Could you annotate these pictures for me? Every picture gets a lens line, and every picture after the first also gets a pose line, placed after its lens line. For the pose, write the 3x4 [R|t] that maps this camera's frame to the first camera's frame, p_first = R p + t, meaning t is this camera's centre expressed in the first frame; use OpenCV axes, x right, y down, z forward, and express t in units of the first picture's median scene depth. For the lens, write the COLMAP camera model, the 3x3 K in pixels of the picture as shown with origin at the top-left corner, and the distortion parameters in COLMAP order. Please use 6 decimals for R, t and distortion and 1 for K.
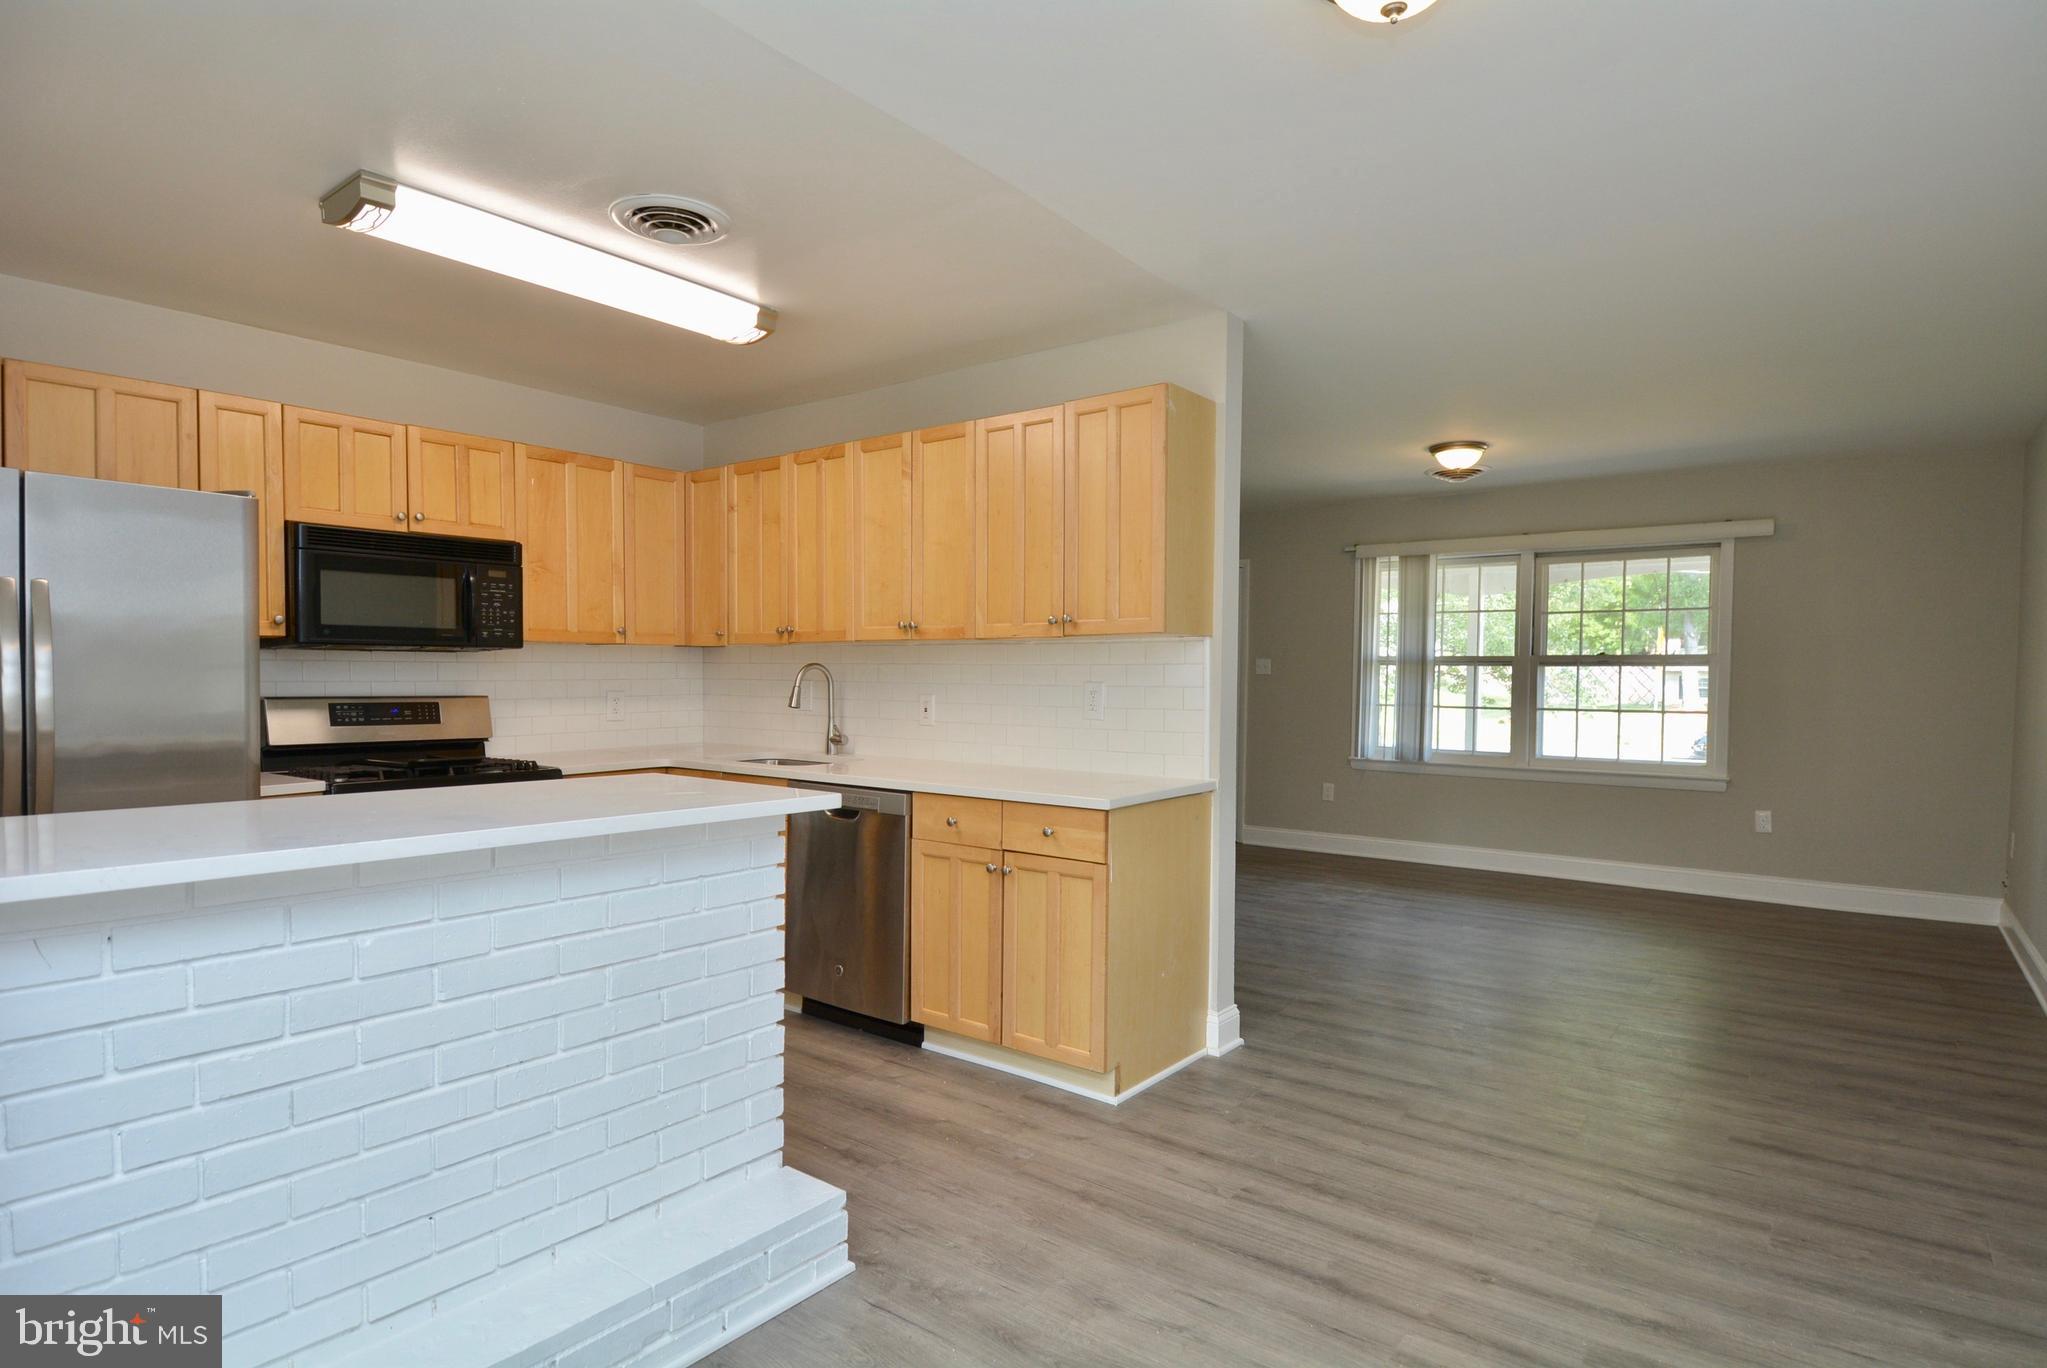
lens RADIAL K [[1081.5, 0, 1043.5], [0, 1081.5, 711.1], [0, 0, 1]] dist [0.016515, -0.022119]
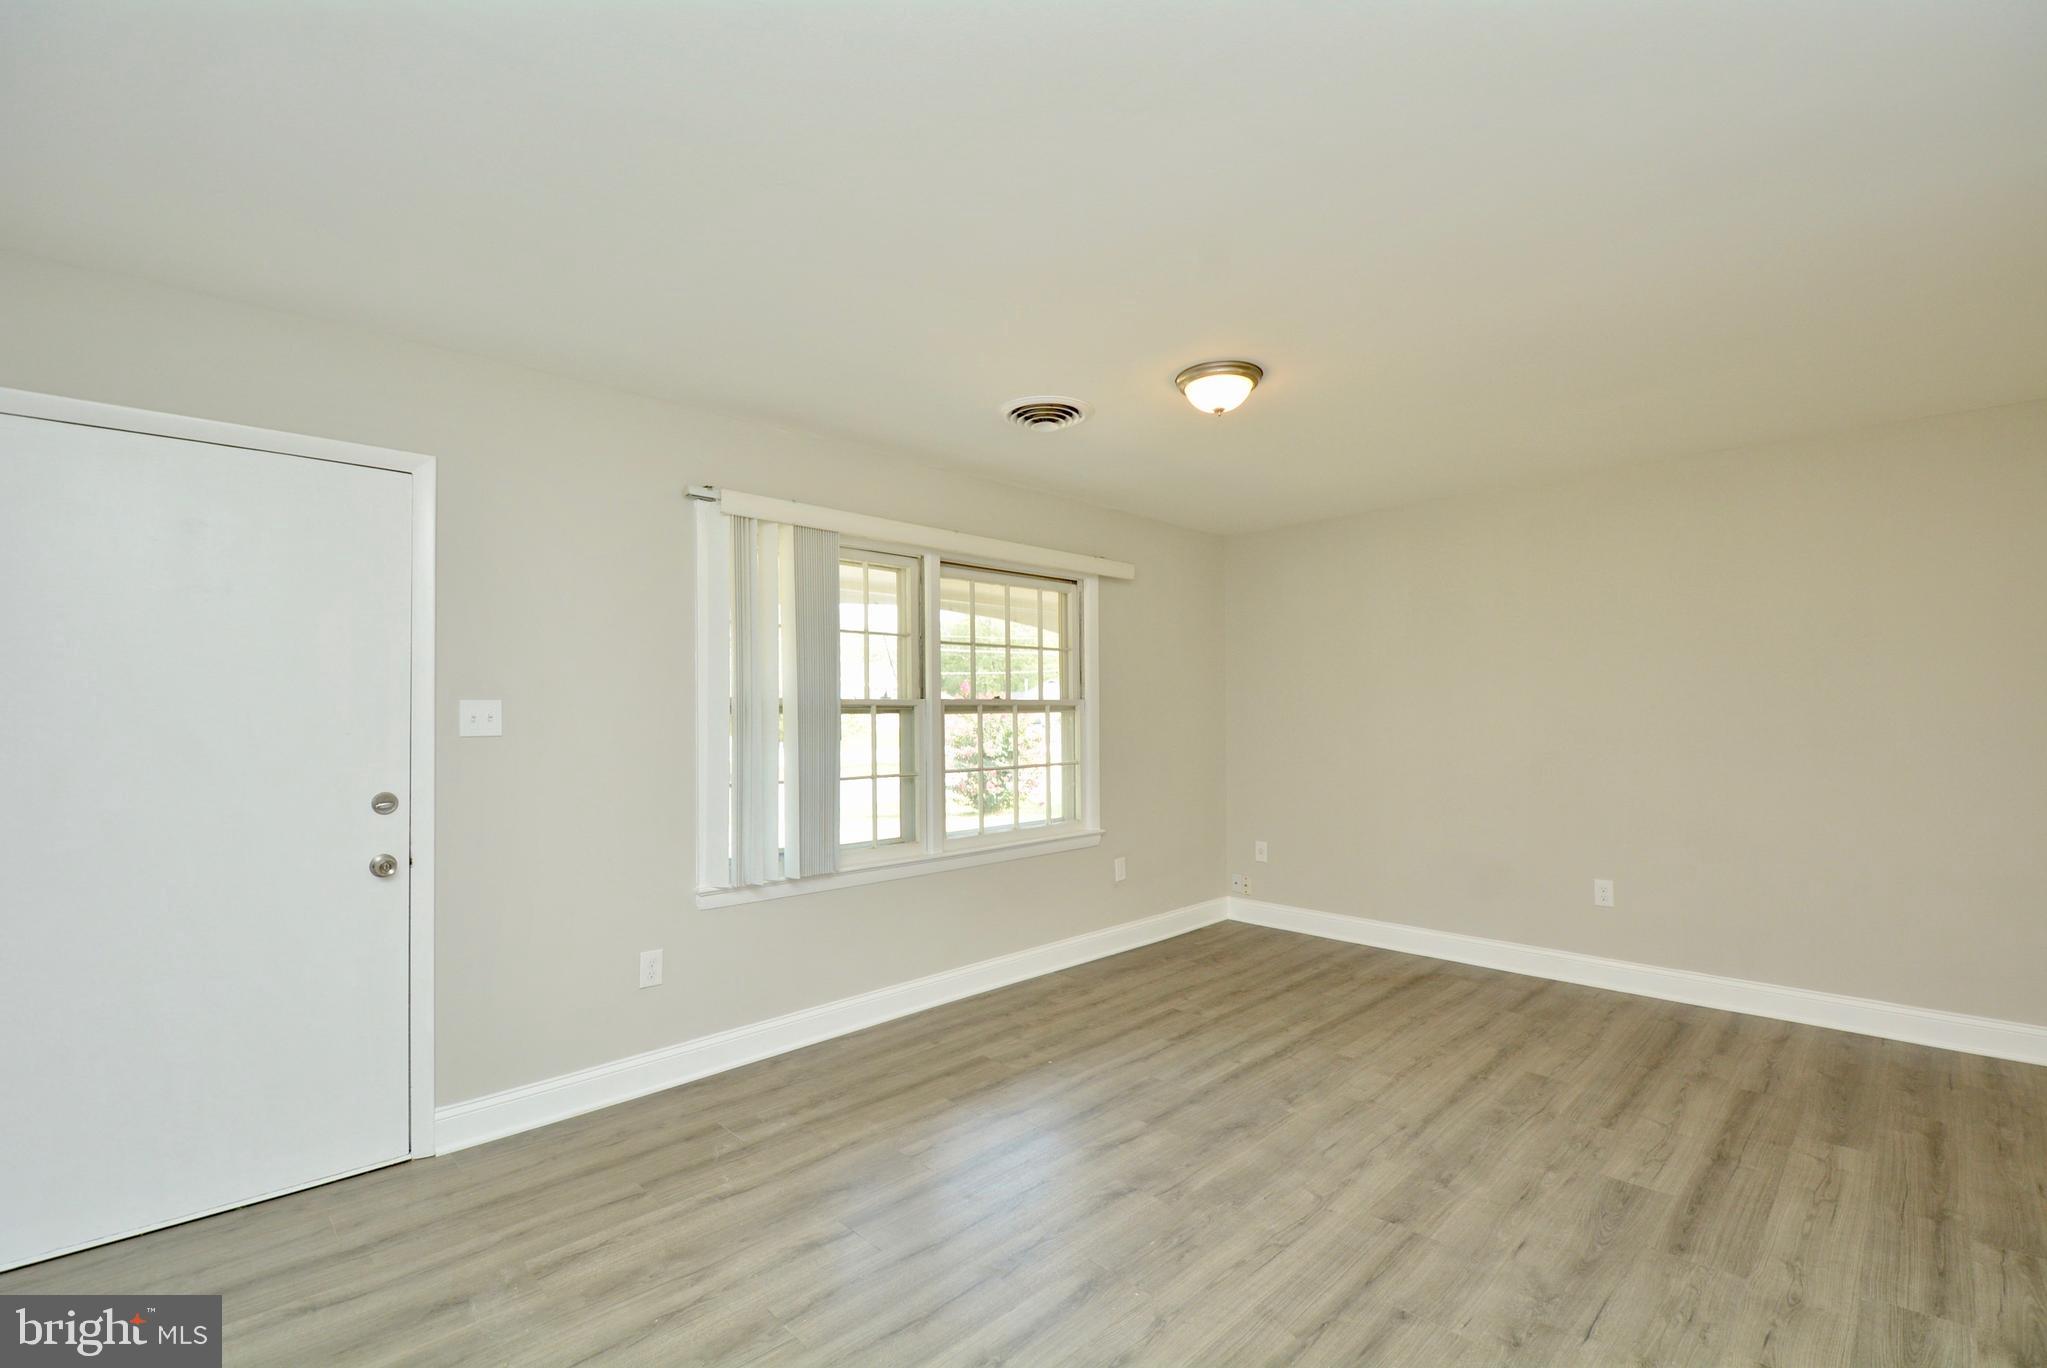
lens RADIAL K [[893.3, 0, 1042.9], [0, 893.3, 709.3], [0, 0, 1]] dist [0.002899, -0.013954]
pose [[0.140655, -0.002591, 0.990055, -0.221836], [0.047010, 0.998886, -0.004064, -0.064467], [-0.988942, 0.047115, 0.140620, 1.401817]]
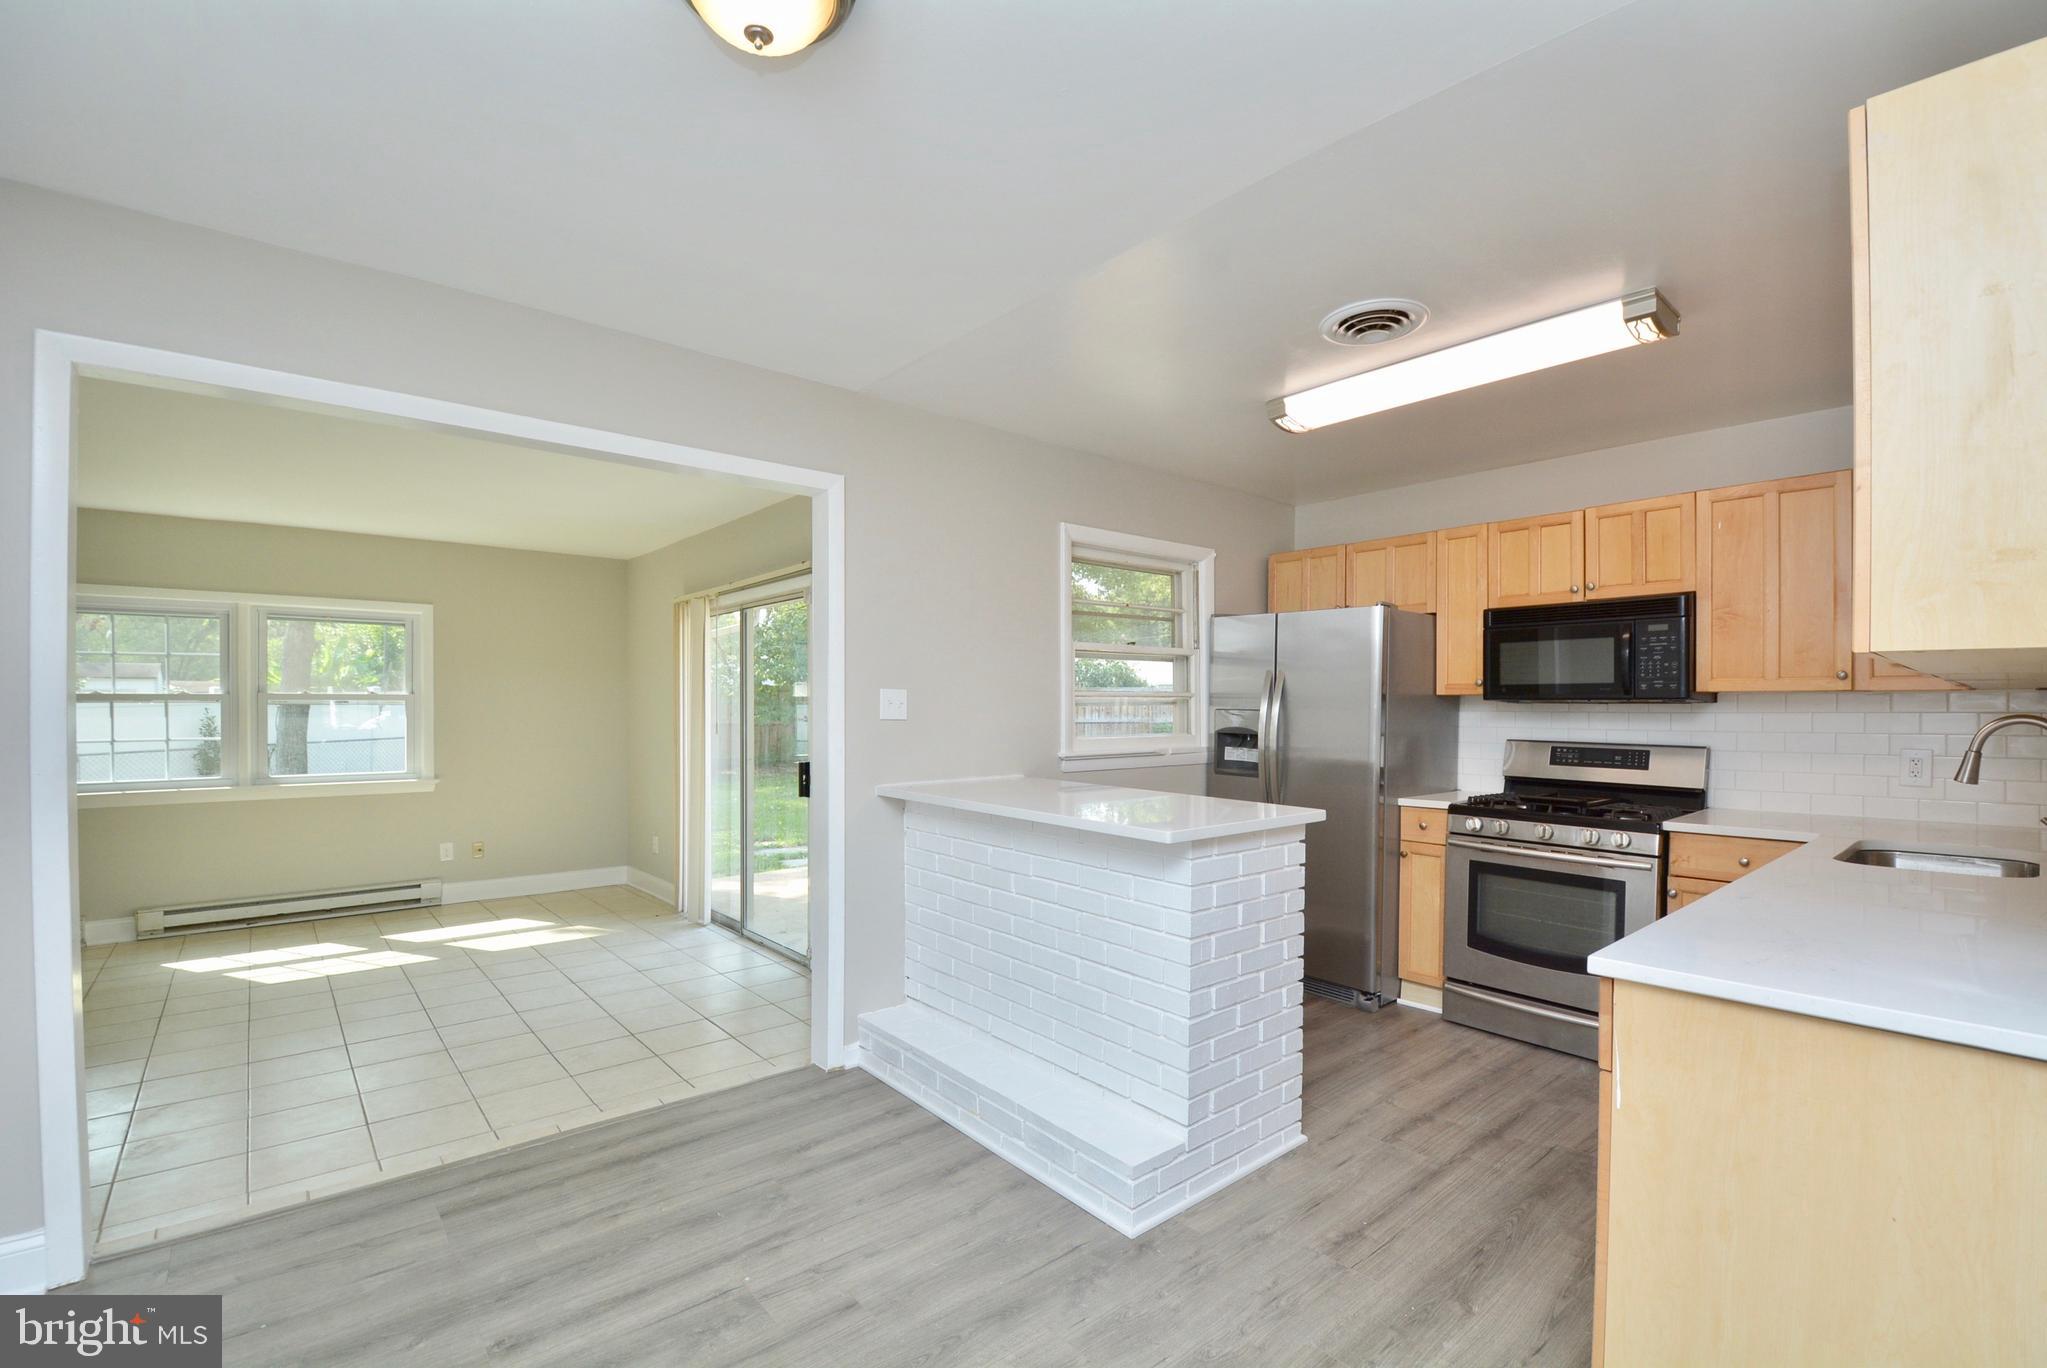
lens RADIAL K [[893.3, 0, 1043.7], [0, 893.3, 708.7], [0, 0, 1]] dist [0.002899, -0.013954]
pose [[-0.208187, -0.002609, -0.978086, 0.436795], [-0.039425, 0.999206, 0.005727, -0.031179], [0.977294, 0.039753, -0.208124, 0.603010]]
